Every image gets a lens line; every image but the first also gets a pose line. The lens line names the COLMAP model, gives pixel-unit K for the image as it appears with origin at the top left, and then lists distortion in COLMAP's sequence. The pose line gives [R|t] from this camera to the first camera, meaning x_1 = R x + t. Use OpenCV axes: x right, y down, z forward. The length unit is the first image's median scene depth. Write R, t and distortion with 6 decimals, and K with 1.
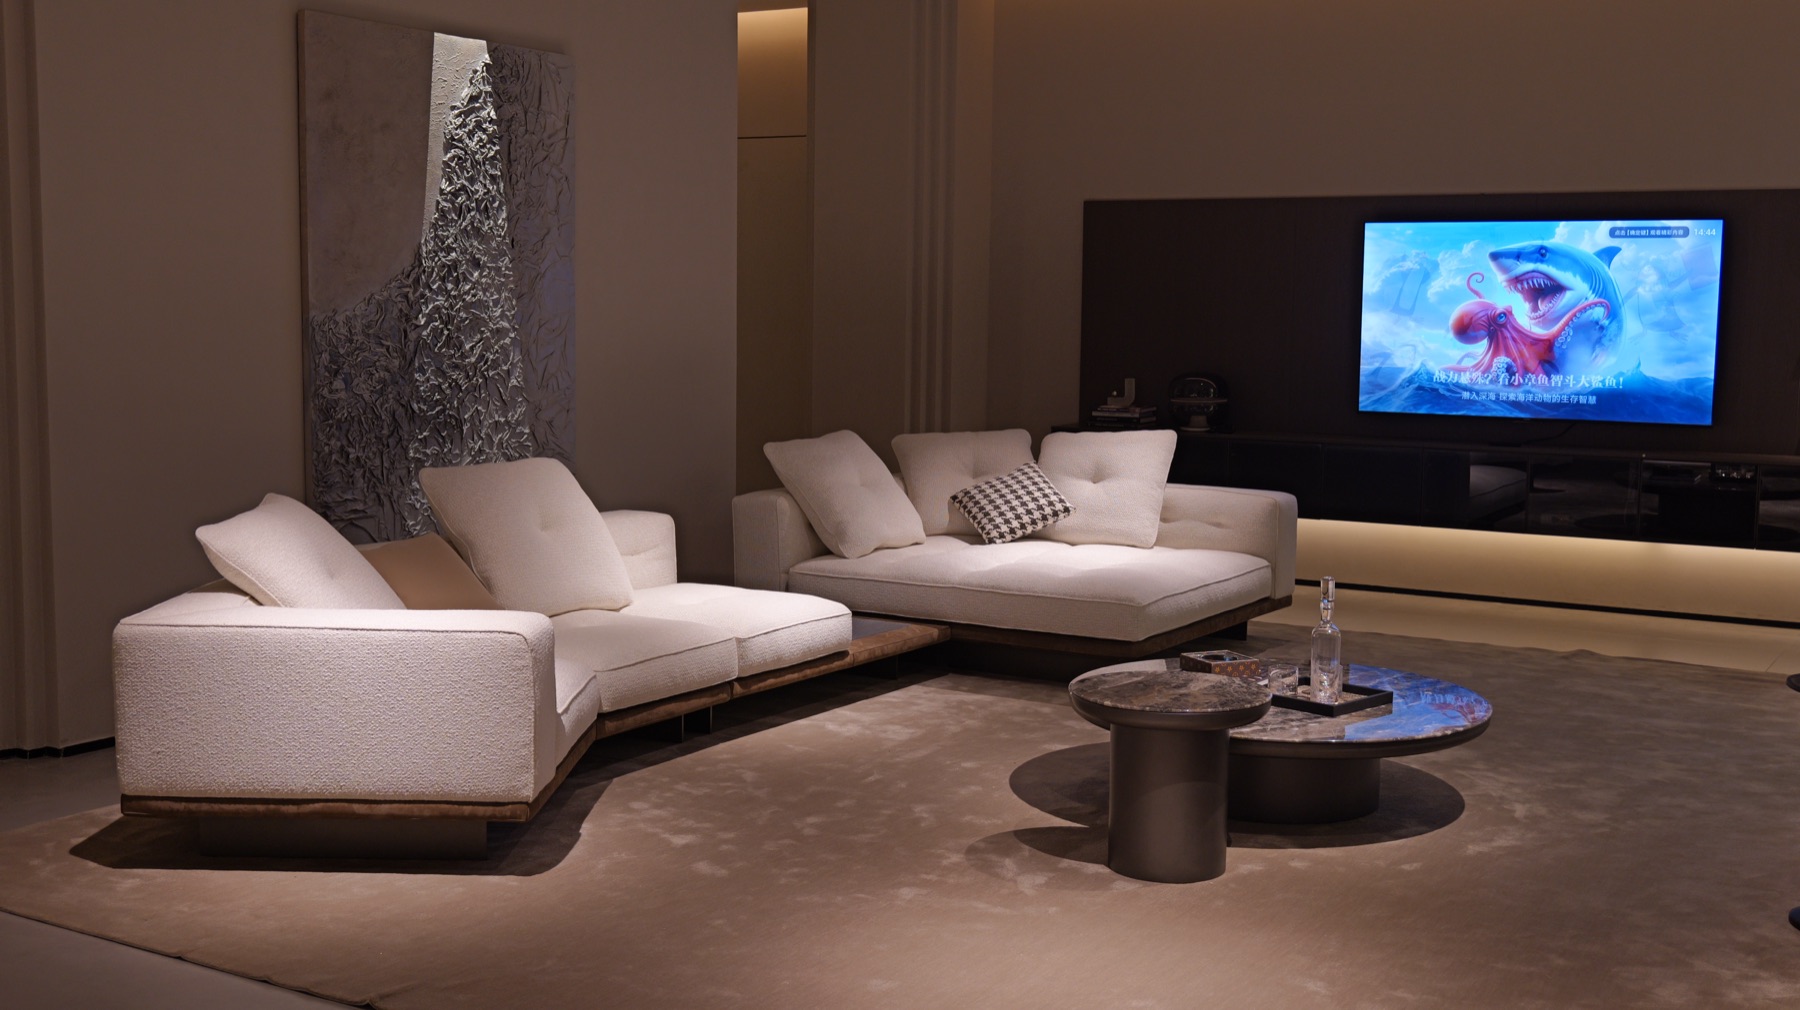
lens RADIAL K [[1959.4, 0, 910.6], [0, 1959.4, 508.7], [0, 0, 1]] dist [-0.002397, 0.000000]
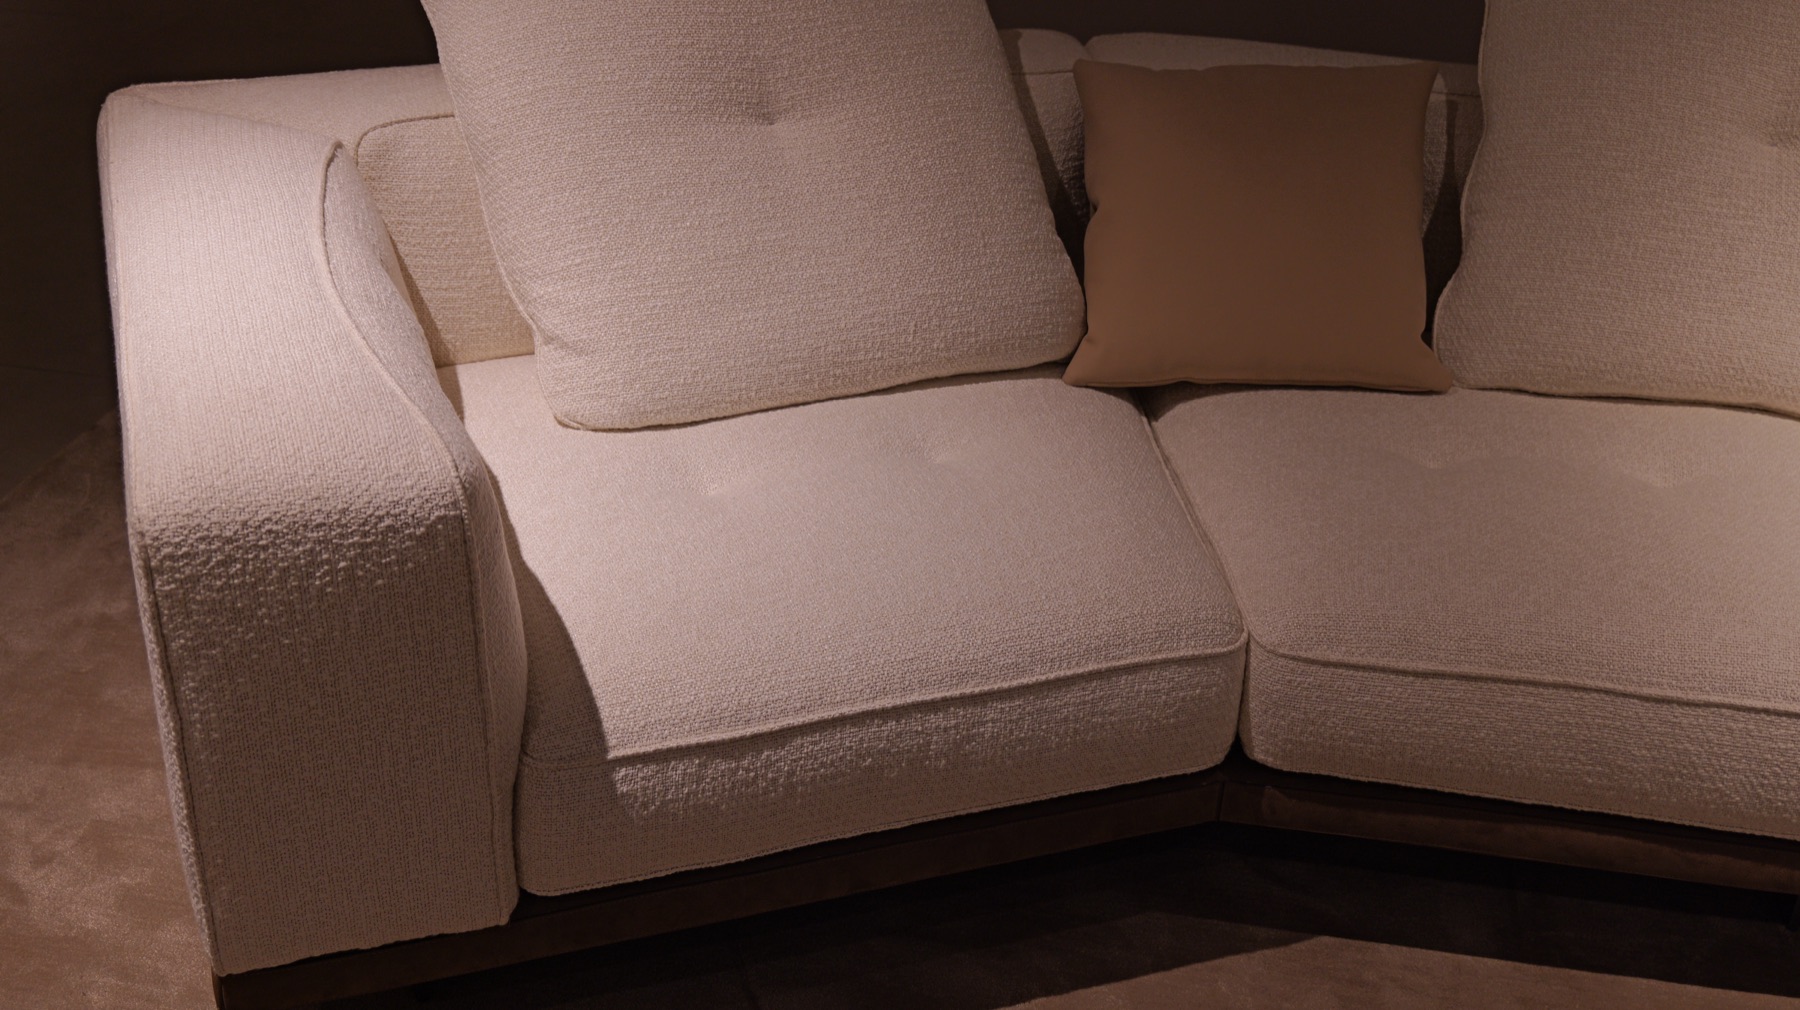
lens RADIAL K [[2048.3, 0, 906.8], [0, 2048.3, 513.6], [0, 0, 1]] dist [0.003853, 0.000000]
pose [[0.364542, 0.444201, -0.818410, 0.064998], [-0.136436, 0.894883, 0.424935, -0.055395], [0.921138, -0.043246, 0.386827, 0.670363]]
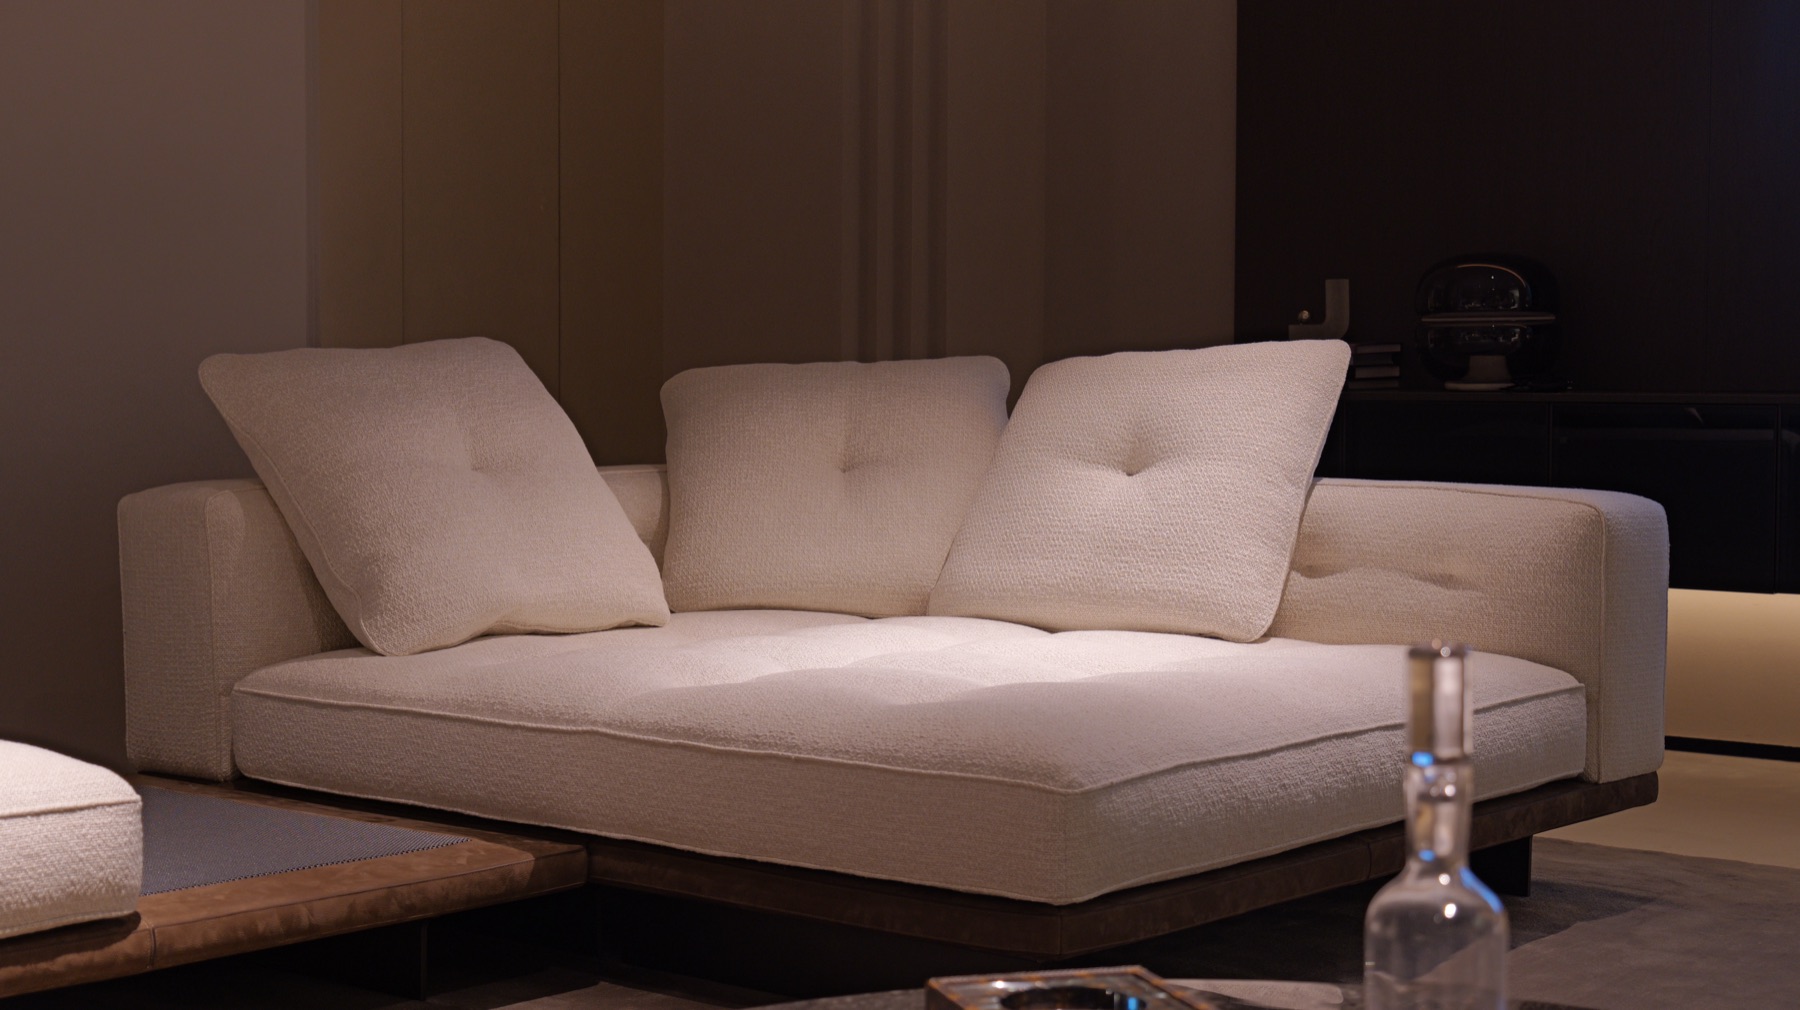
lens RADIAL K [[2831.1, 0, 894.8], [0, 2831.1, 501.9], [0, 0, 1]] dist [-0.007686, 0.000000]
pose [[0.989870, -0.001564, -0.141970, 0.155133], [-0.006578, 0.998360, -0.056862, 0.029302], [0.141826, 0.057220, 0.988236, 0.545342]]
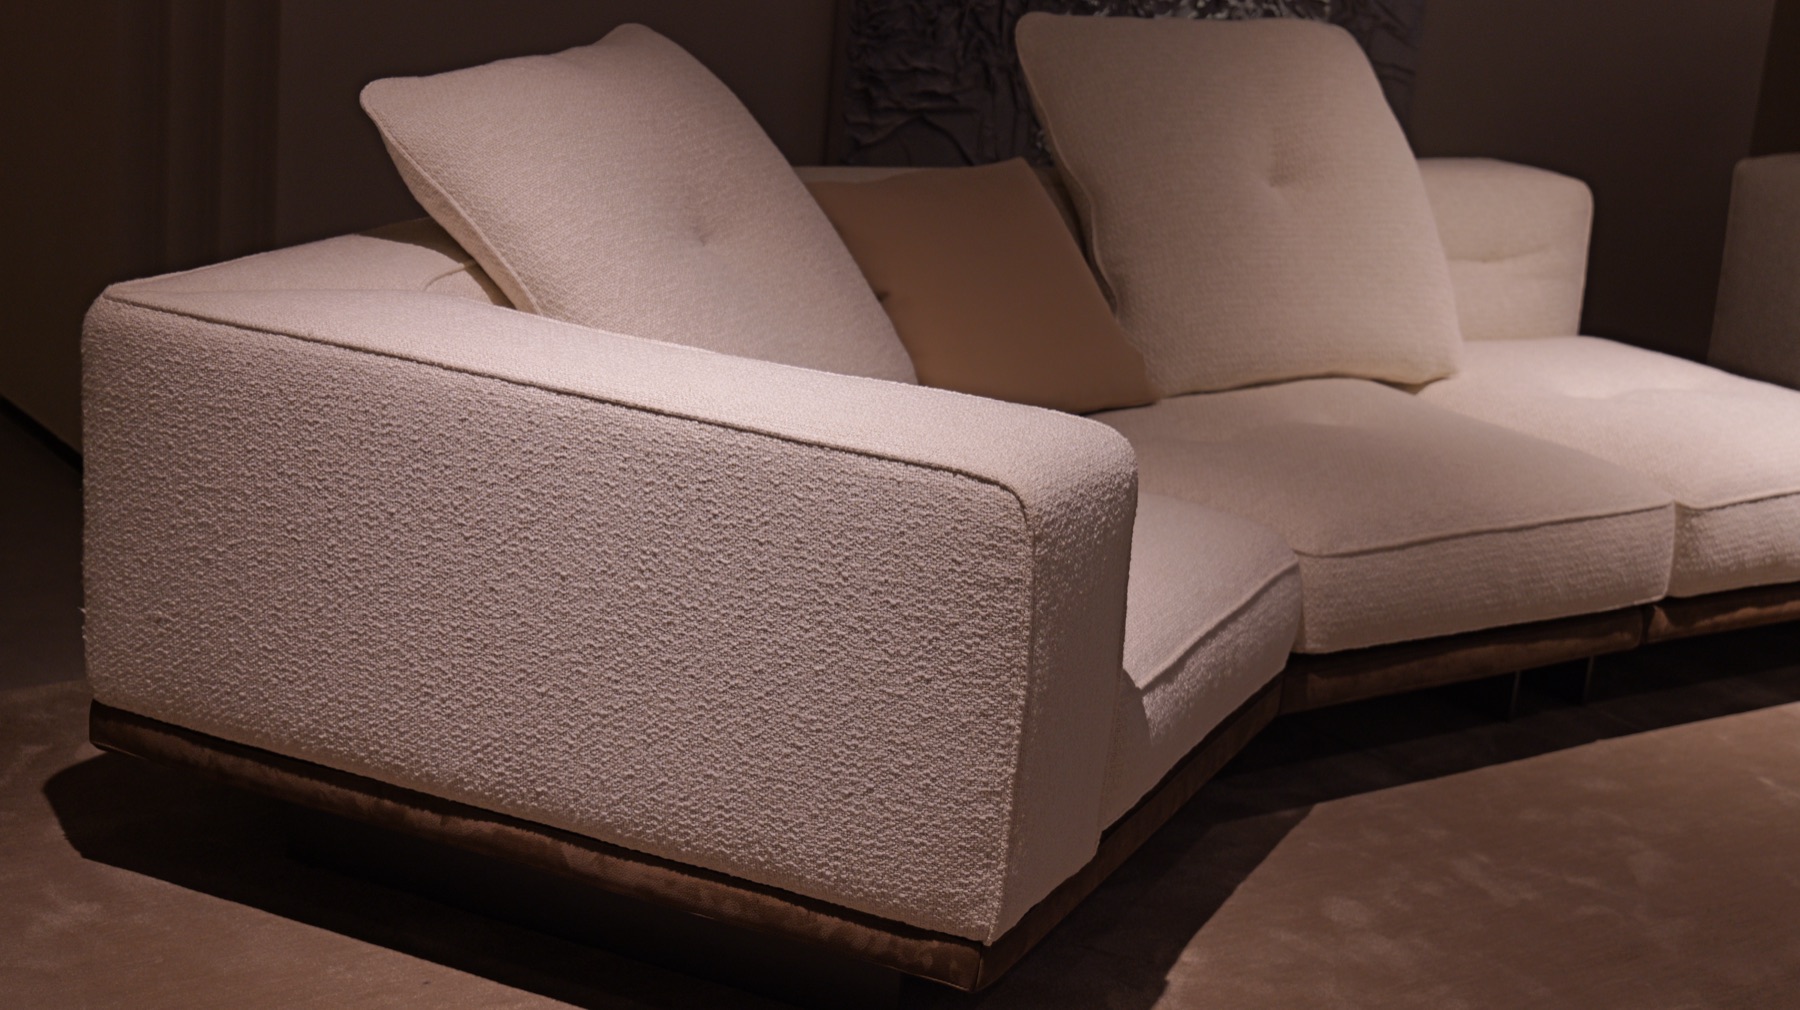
lens RADIAL K [[2654.8, 0, 899.4], [0, 2654.8, 519.4], [0, 0, 1]] dist [-0.012783, 0.000000]
pose [[0.913132, 0.172203, -0.369508, -0.028449], [-0.116859, 0.978933, 0.167434, -0.004932], [0.390556, -0.109709, 0.914019, 0.380450]]
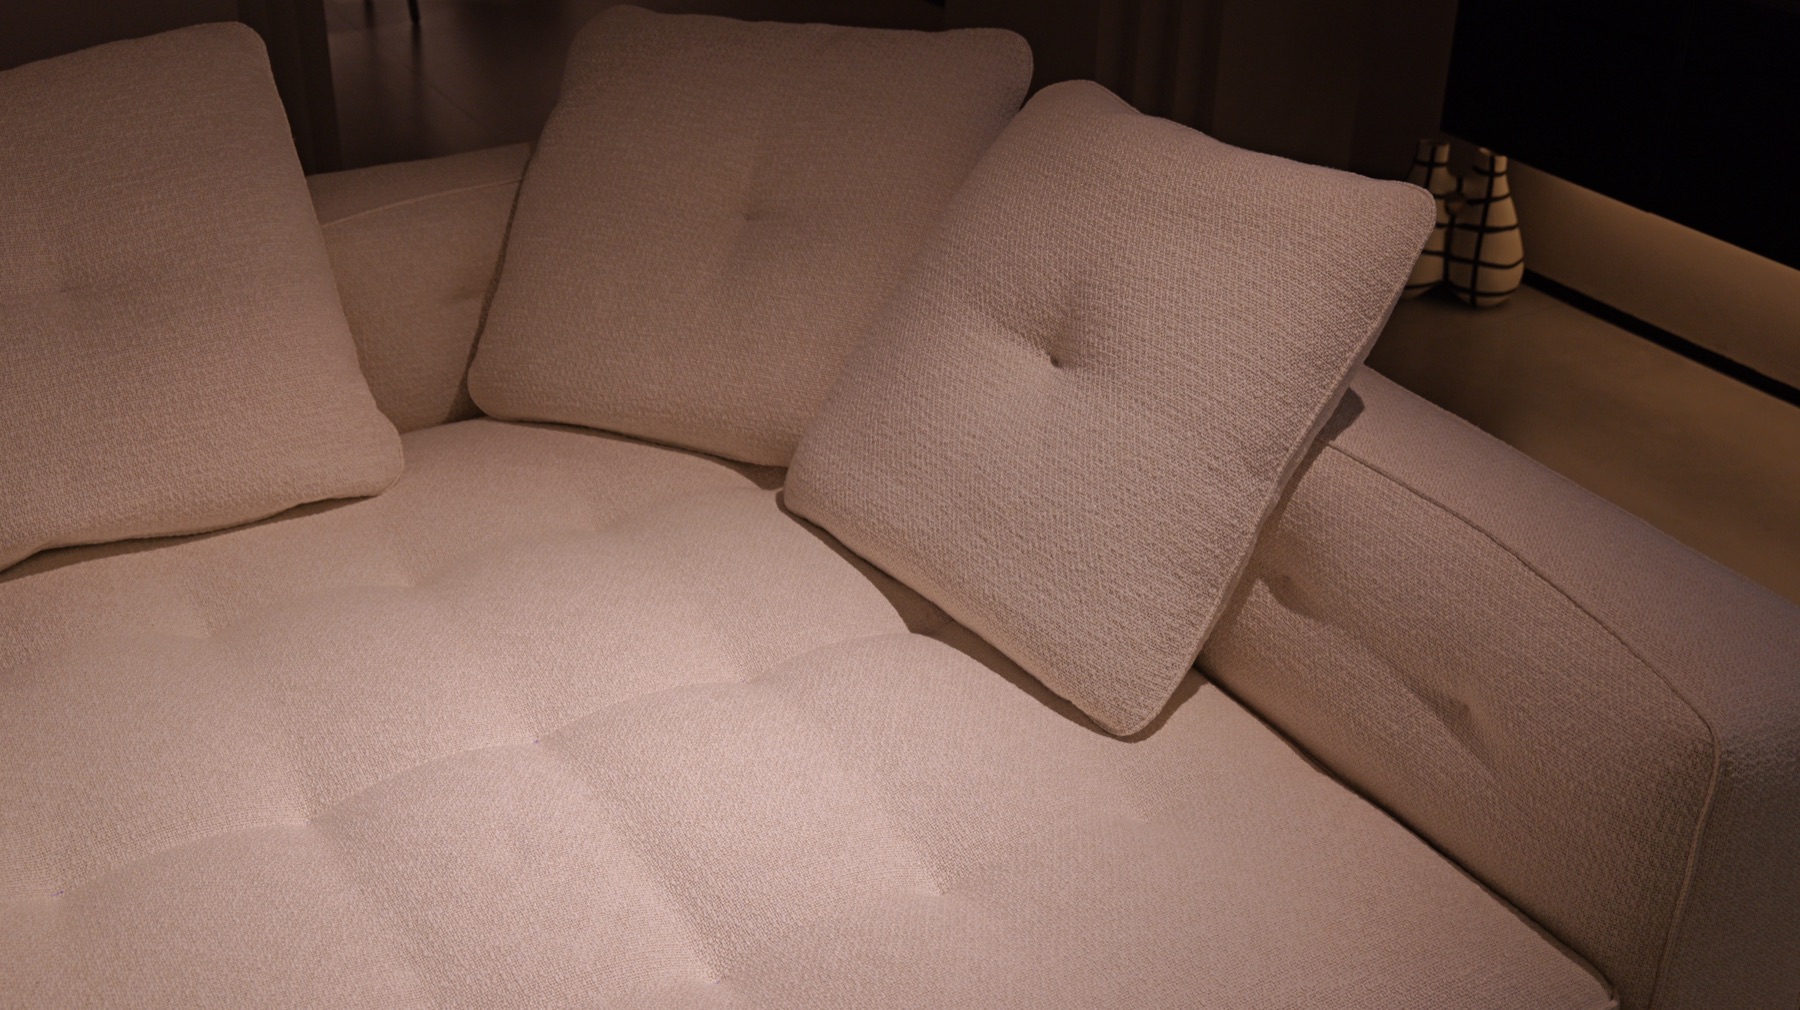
lens RADIAL K [[2048.3, 0, 909.4], [0, 2048.3, 514.3], [0, 0, 1]] dist [0.003853, 0.000000]
pose [[0.883292, 0.231392, -0.407740, 0.227983], [-0.061520, 0.919398, 0.388487, -0.114778], [0.464769, -0.318063, 0.826333, 0.945611]]
